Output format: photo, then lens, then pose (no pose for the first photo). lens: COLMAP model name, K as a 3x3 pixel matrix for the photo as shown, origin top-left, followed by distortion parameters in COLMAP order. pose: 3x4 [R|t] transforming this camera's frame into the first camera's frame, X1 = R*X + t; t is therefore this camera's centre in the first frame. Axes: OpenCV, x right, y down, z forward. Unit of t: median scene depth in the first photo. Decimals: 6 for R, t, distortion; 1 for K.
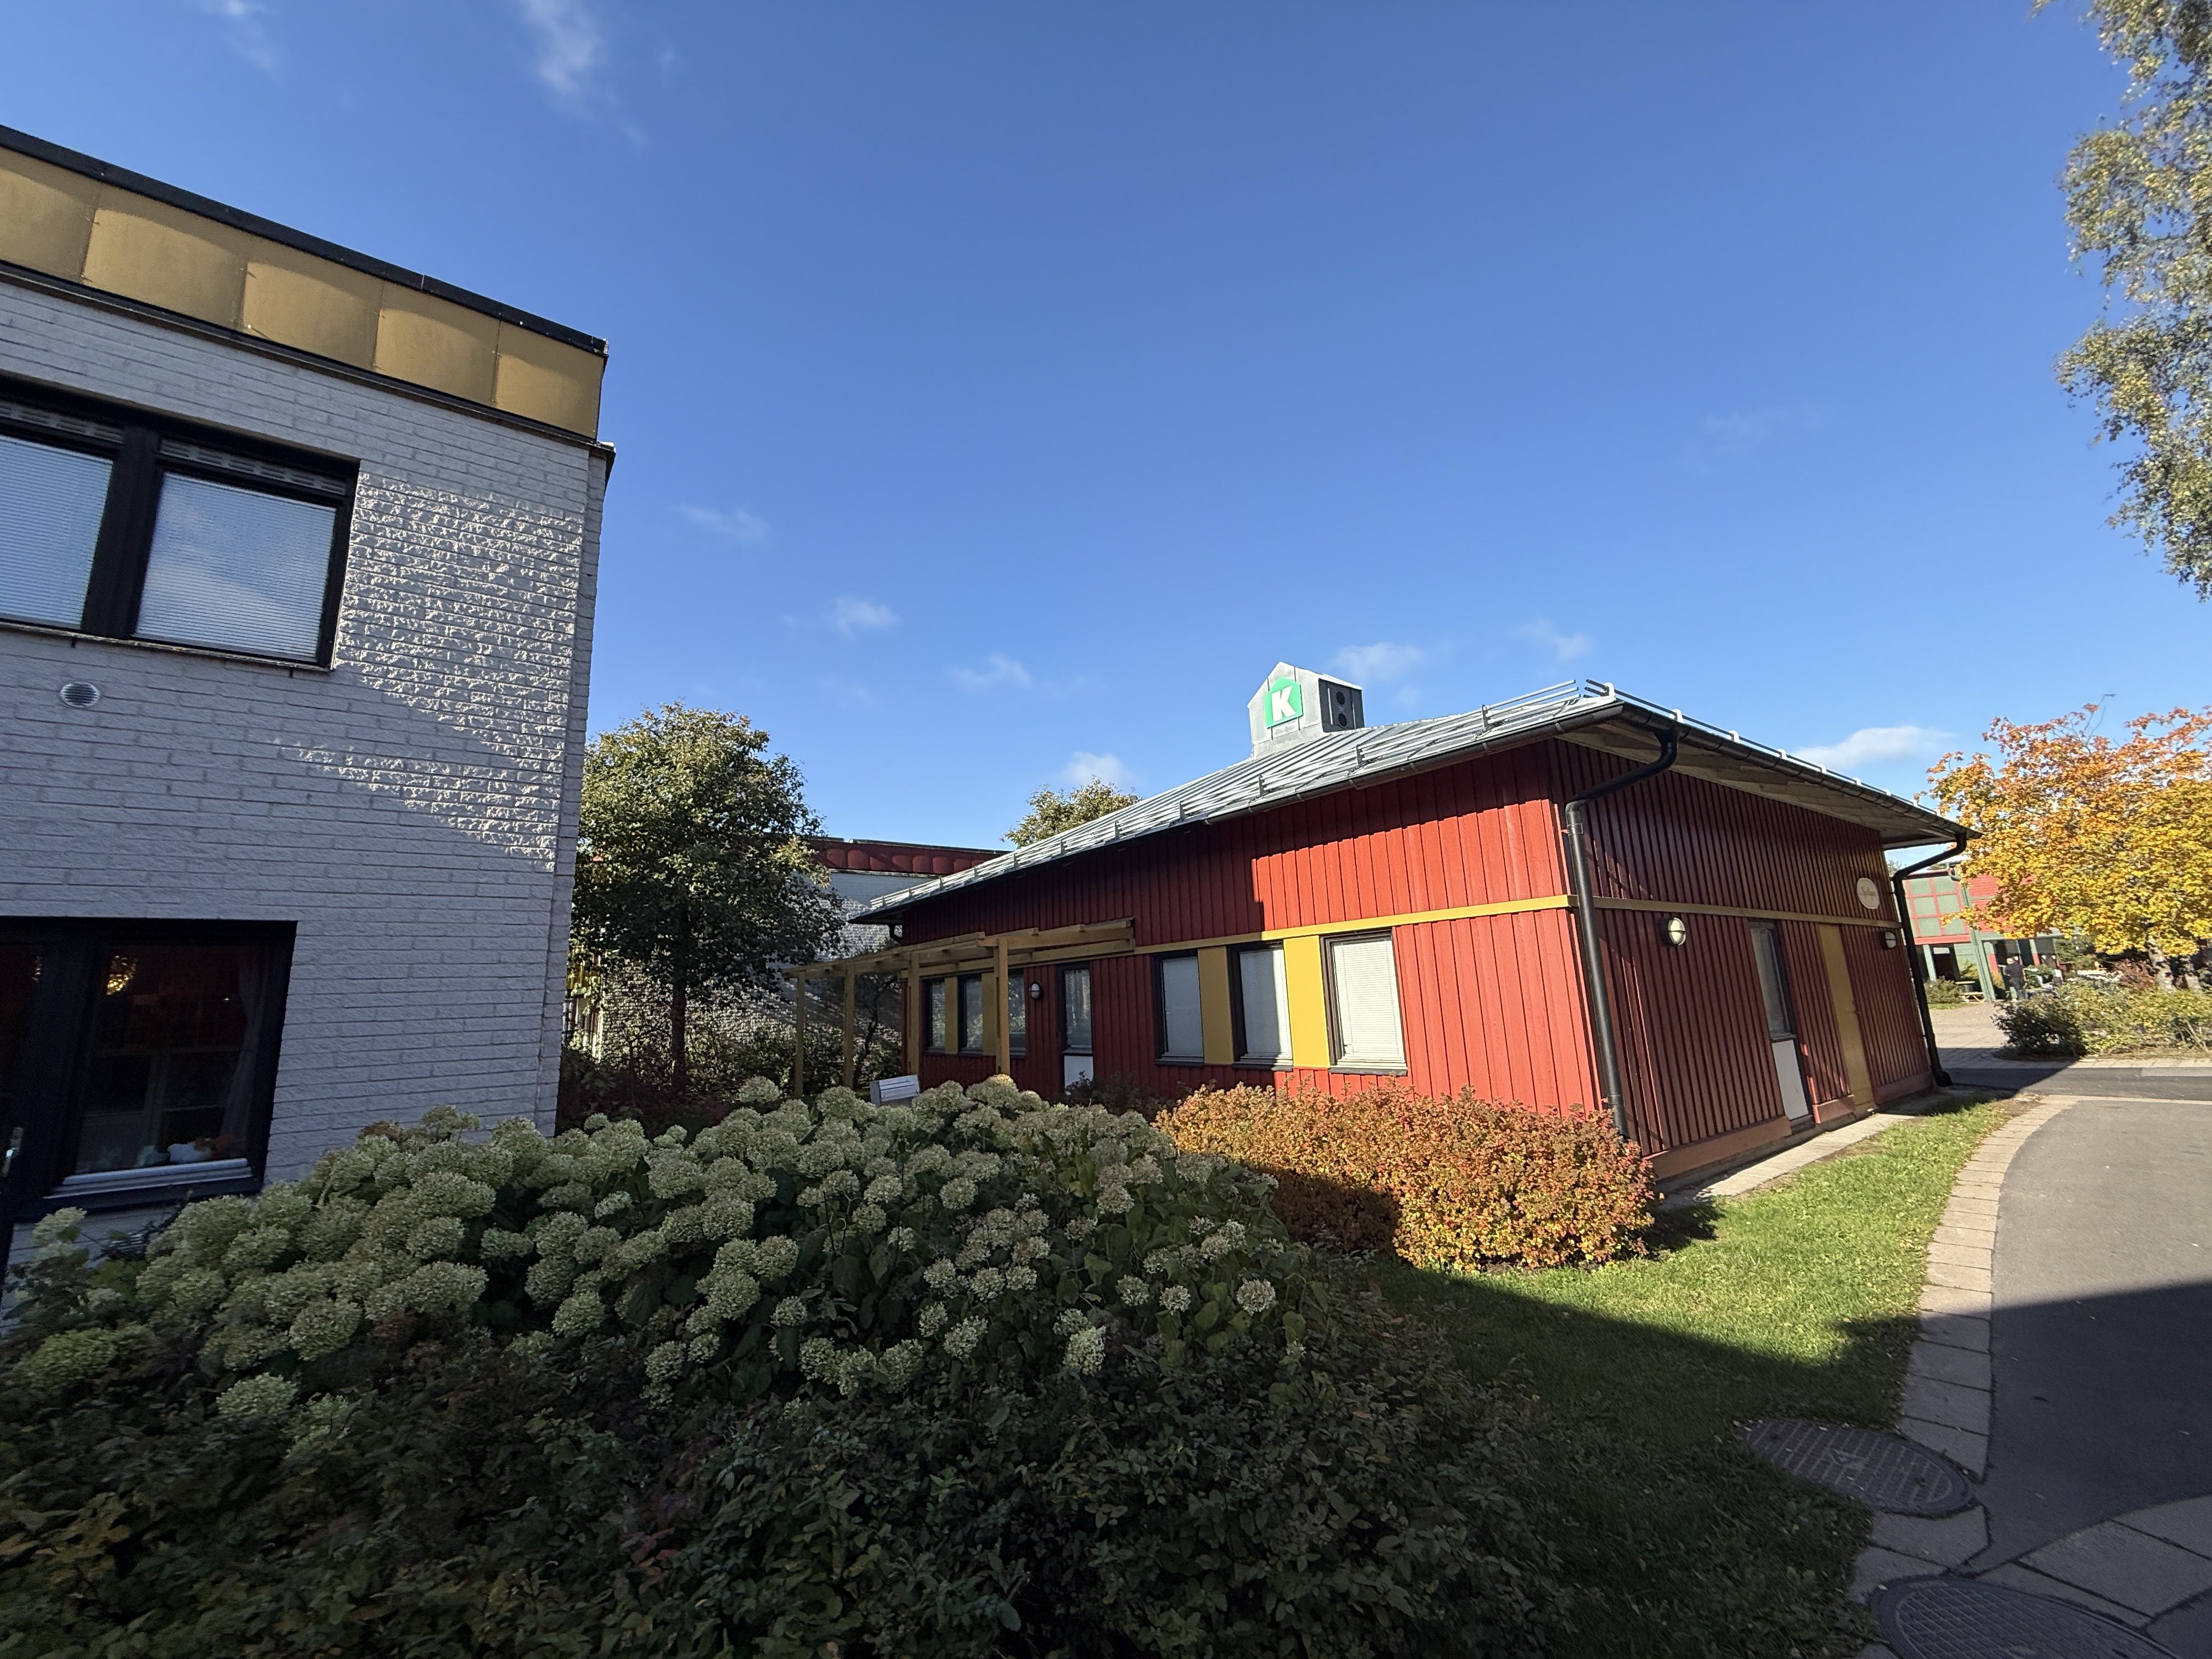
lens RADIAL K [[883.0, 0, 1103.9], [0, 883.0, 831.8], [0, 0, 1]] dist [0.001530, 0.000061]
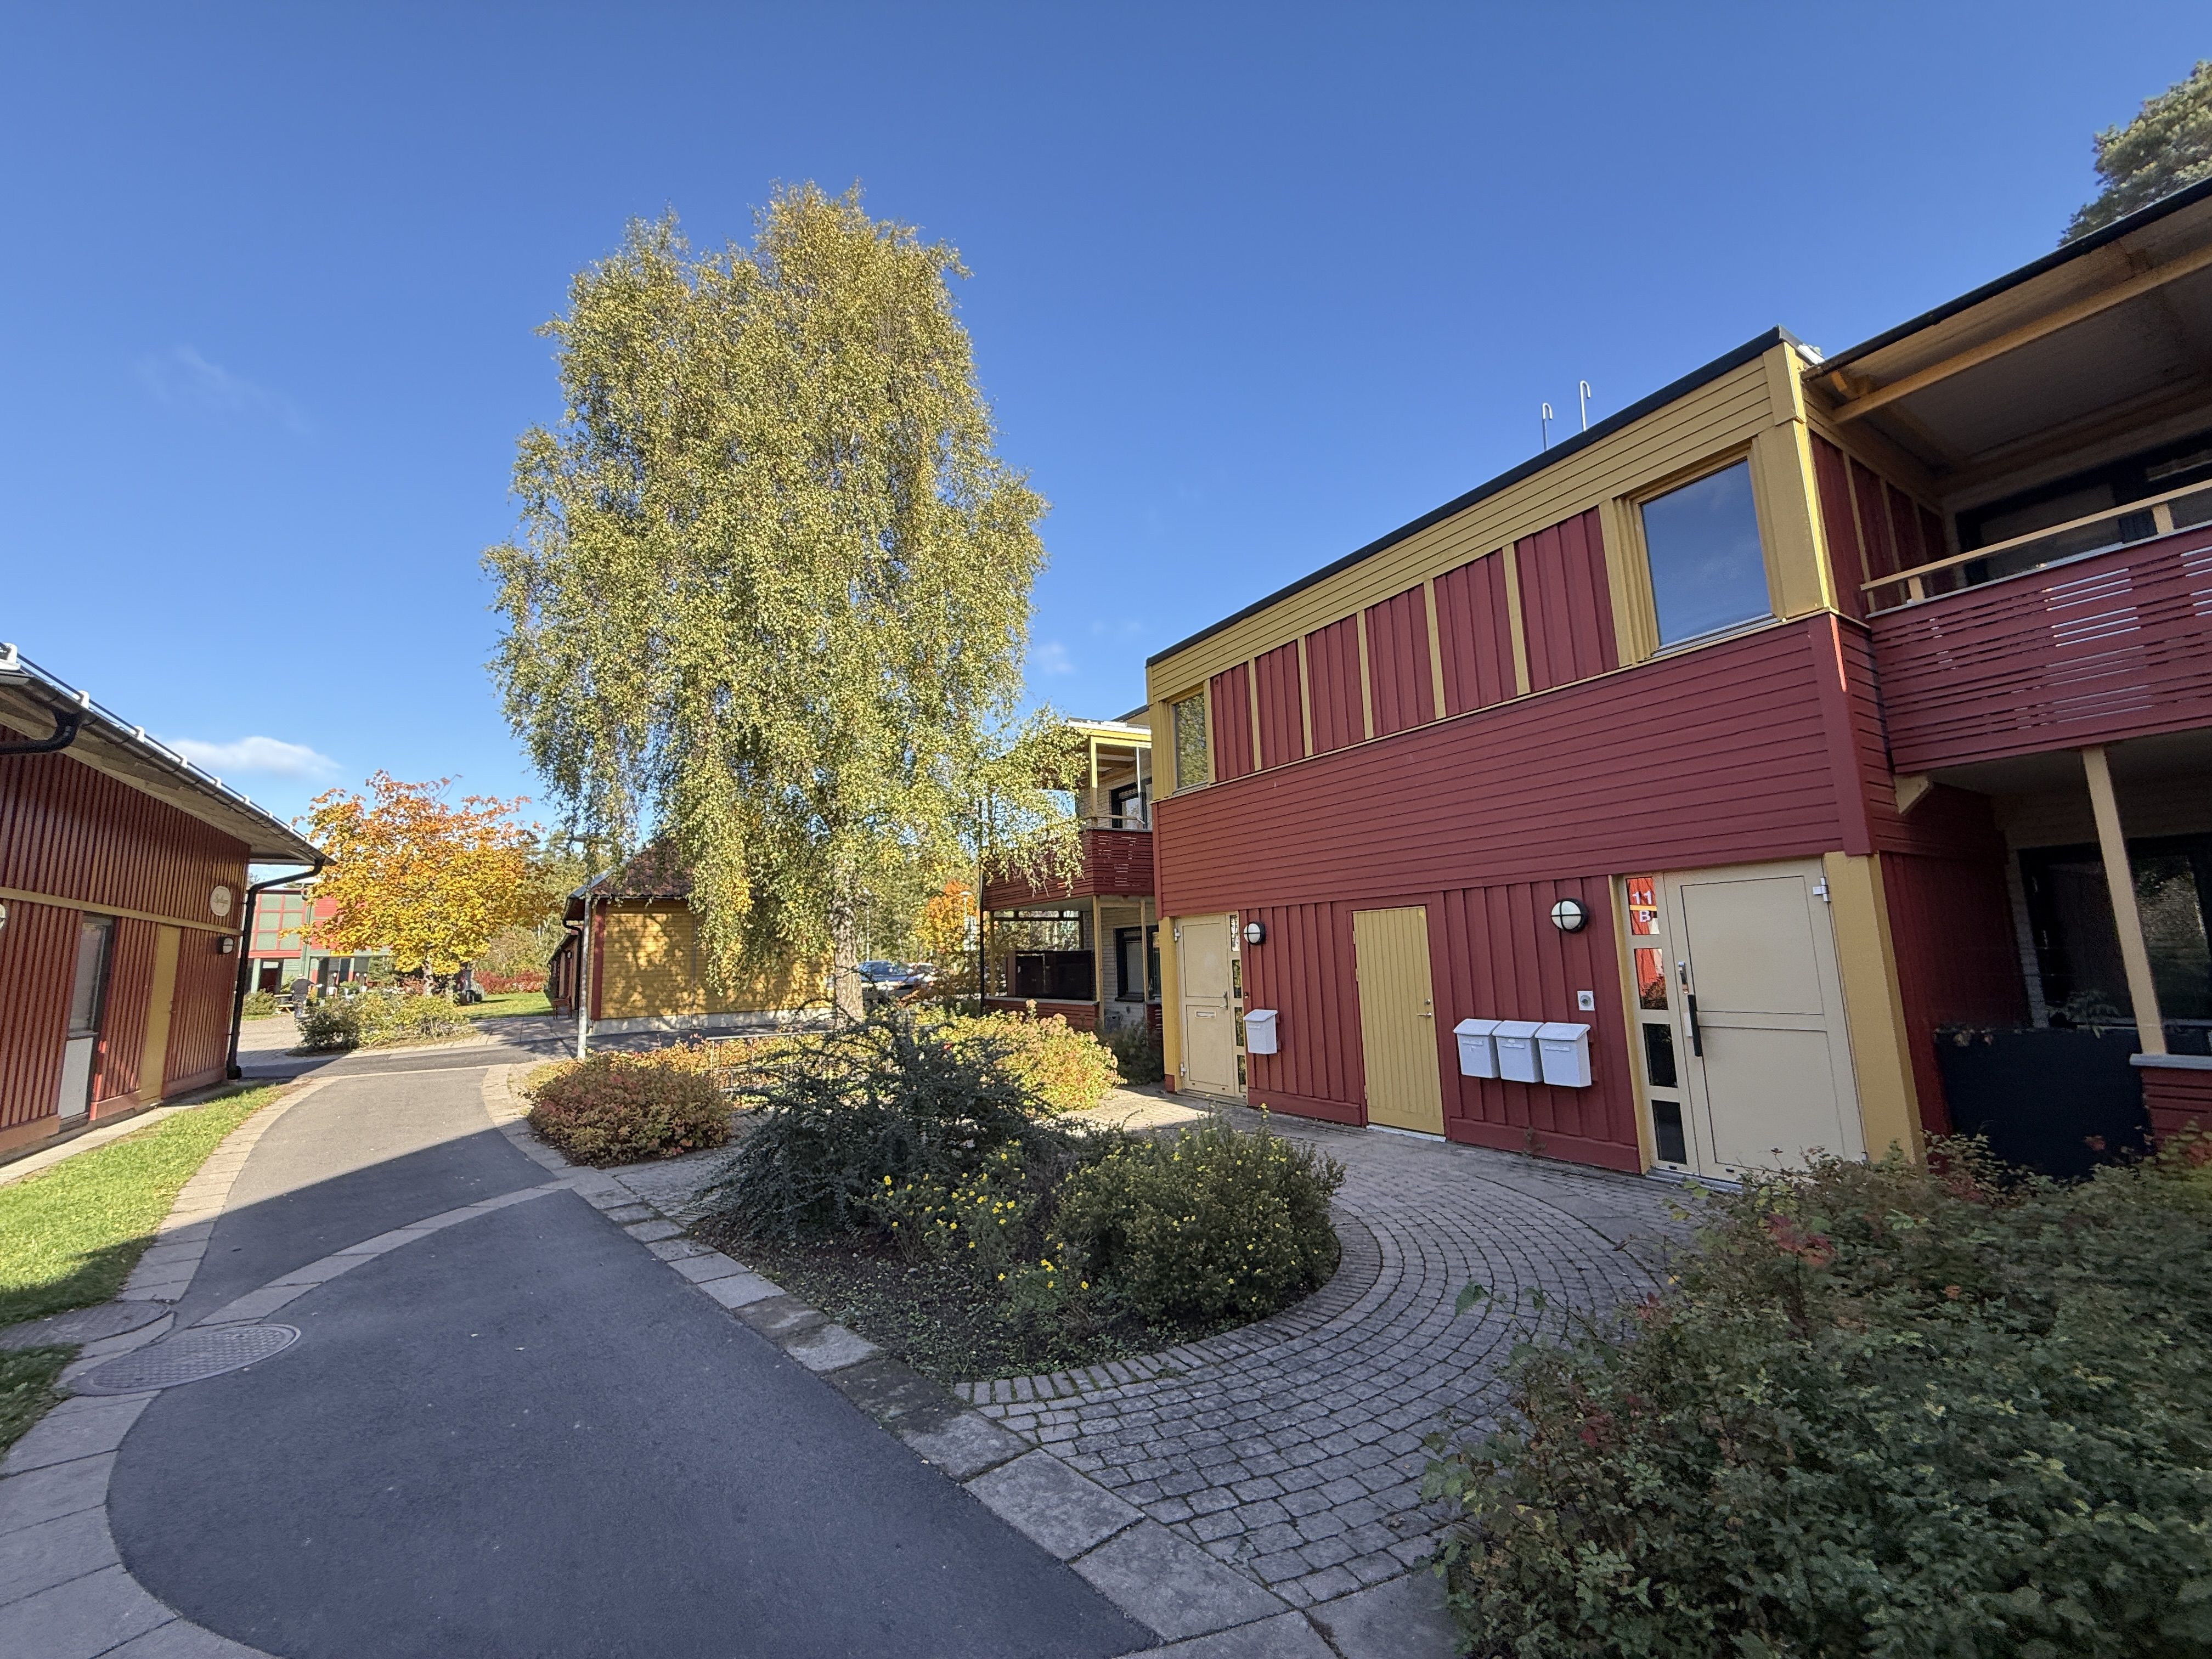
lens RADIAL K [[883.0, 0, 1103.9], [0, 883.0, 831.8], [0, 0, 1]] dist [0.001530, 0.000061]
pose [[0.066679, 0.185863, 0.980311, -0.125686], [-0.166327, 0.970821, -0.172750, -0.004222], [-0.983814, -0.151534, 0.095648, -0.136865]]
